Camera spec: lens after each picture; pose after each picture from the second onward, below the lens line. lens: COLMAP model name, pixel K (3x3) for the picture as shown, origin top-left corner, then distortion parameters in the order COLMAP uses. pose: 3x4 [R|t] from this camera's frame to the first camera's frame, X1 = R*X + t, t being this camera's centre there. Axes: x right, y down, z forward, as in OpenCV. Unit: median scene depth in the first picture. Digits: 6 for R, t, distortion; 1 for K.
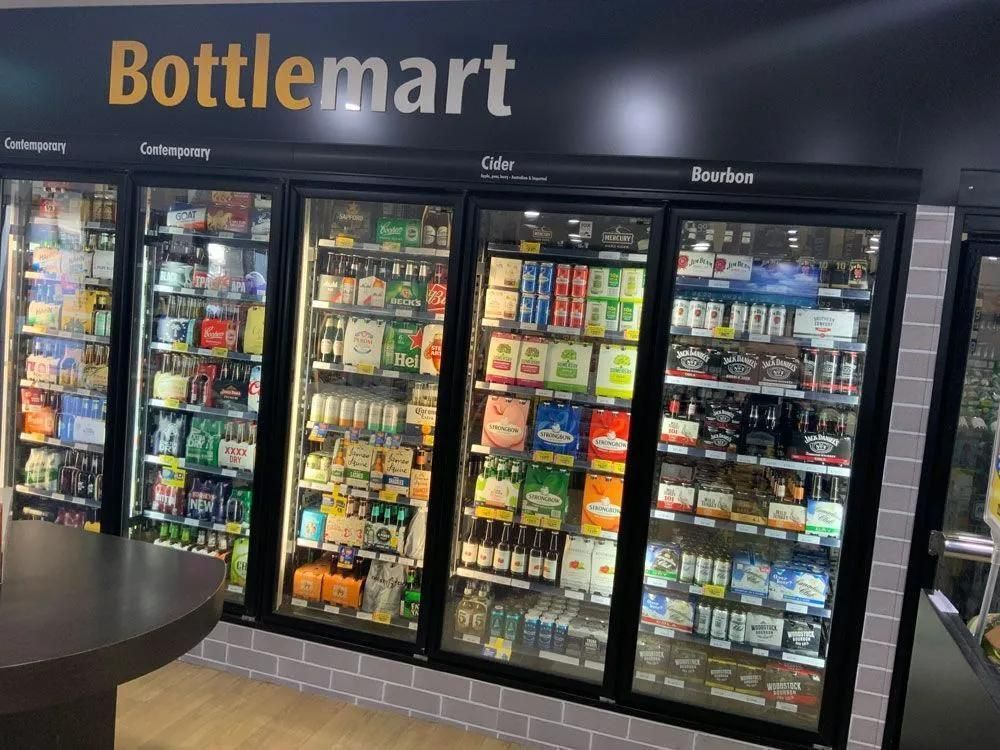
lens RADIAL K [[819.4, 0, 500.0], [0, 819.4, 371.7], [0, 0, 1]] dist [0.135553, -0.252404]
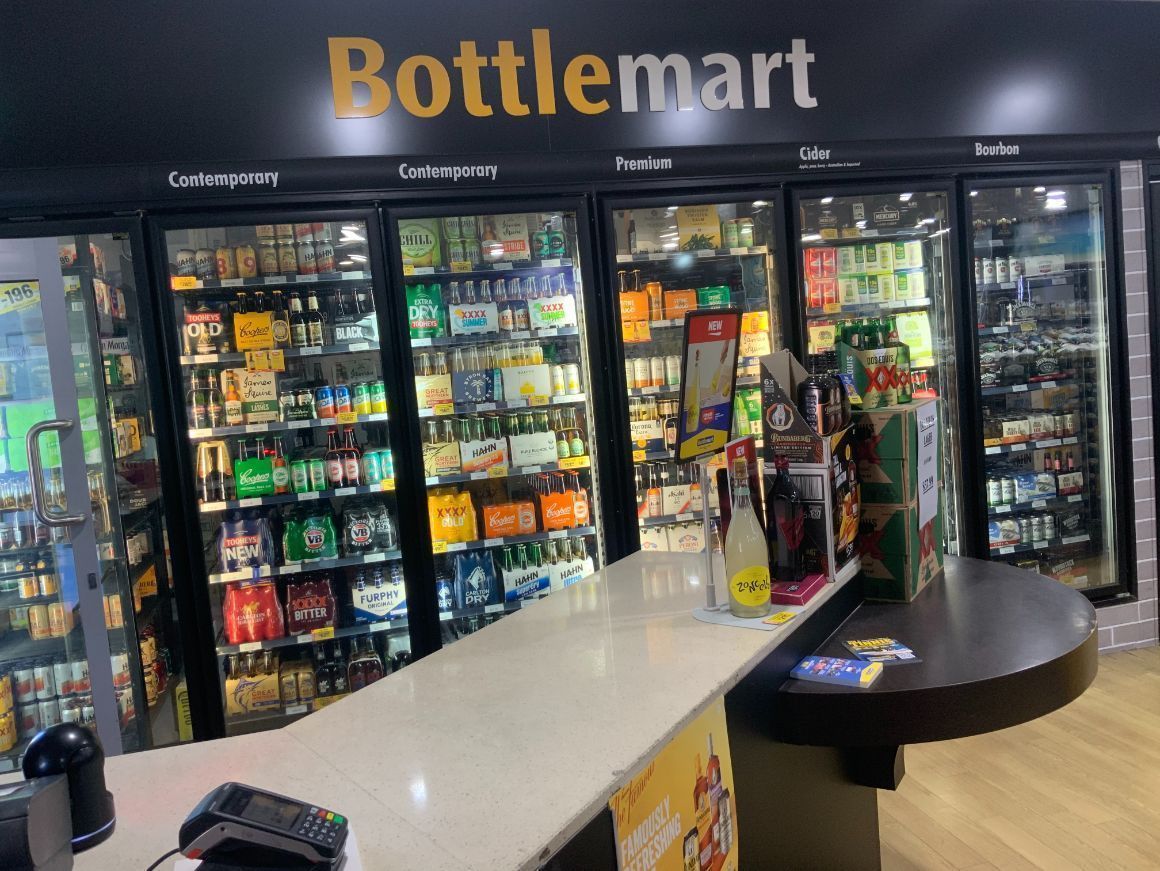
lens RADIAL K [[950.5, 0, 580.0], [0, 950.5, 431.6], [0, 0, 1]] dist [0.135553, -0.252404]
pose [[0.836292, -0.206999, 0.507708, -0.900966], [0.206017, 0.976775, 0.058895, -0.043101], [-0.508107, 0.055343, 0.859514, 0.130909]]
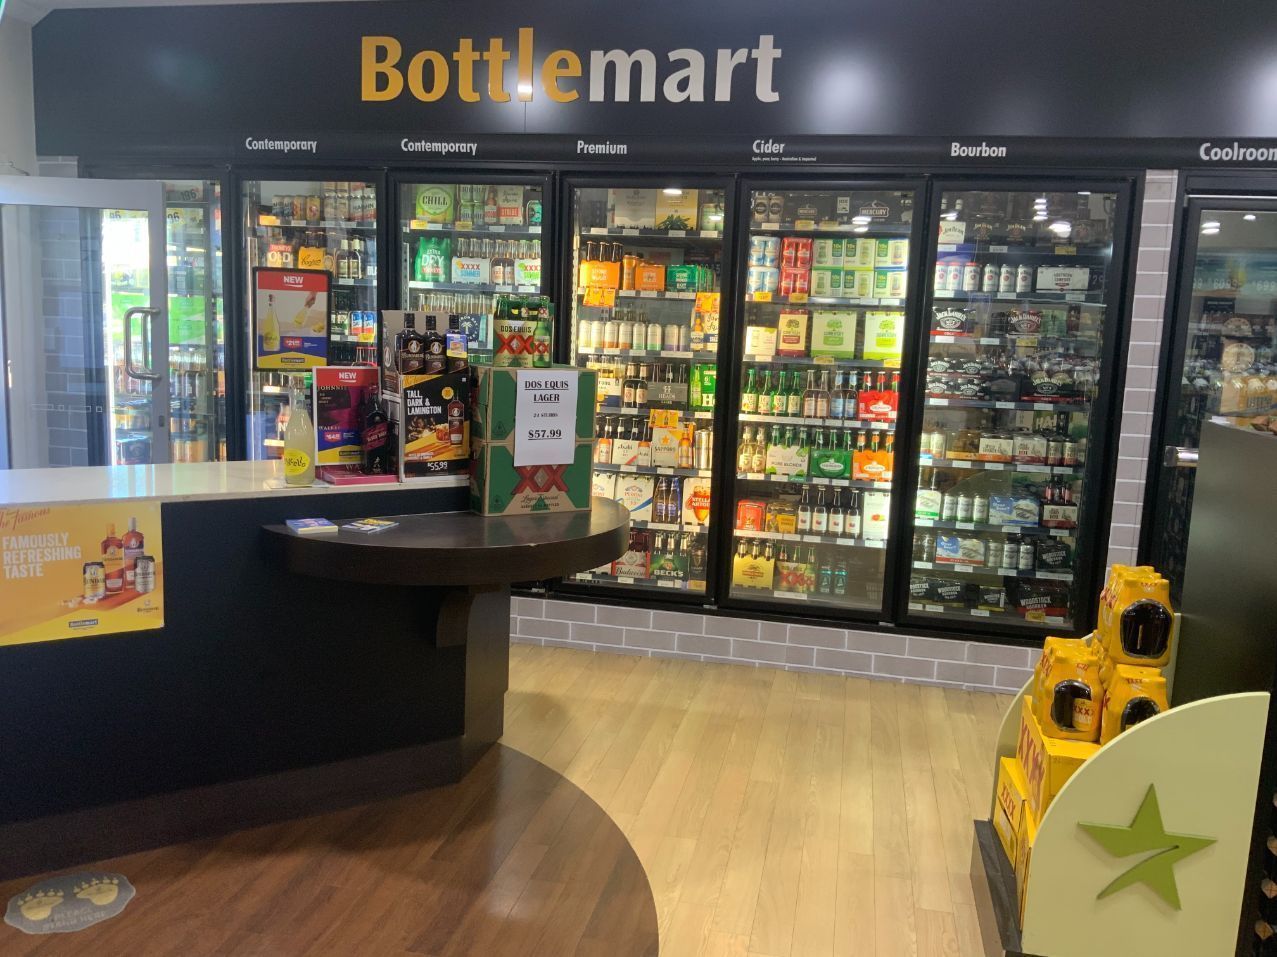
lens RADIAL K [[1046.3, 0, 638.5], [0, 1046.3, 474.2], [0, 0, 1]] dist [0.135553, -0.252404]
pose [[0.994521, -0.063287, 0.083198, -0.305521], [0.057832, 0.996114, 0.066419, 0.071645], [-0.087078, -0.061244, 0.994317, -0.381288]]
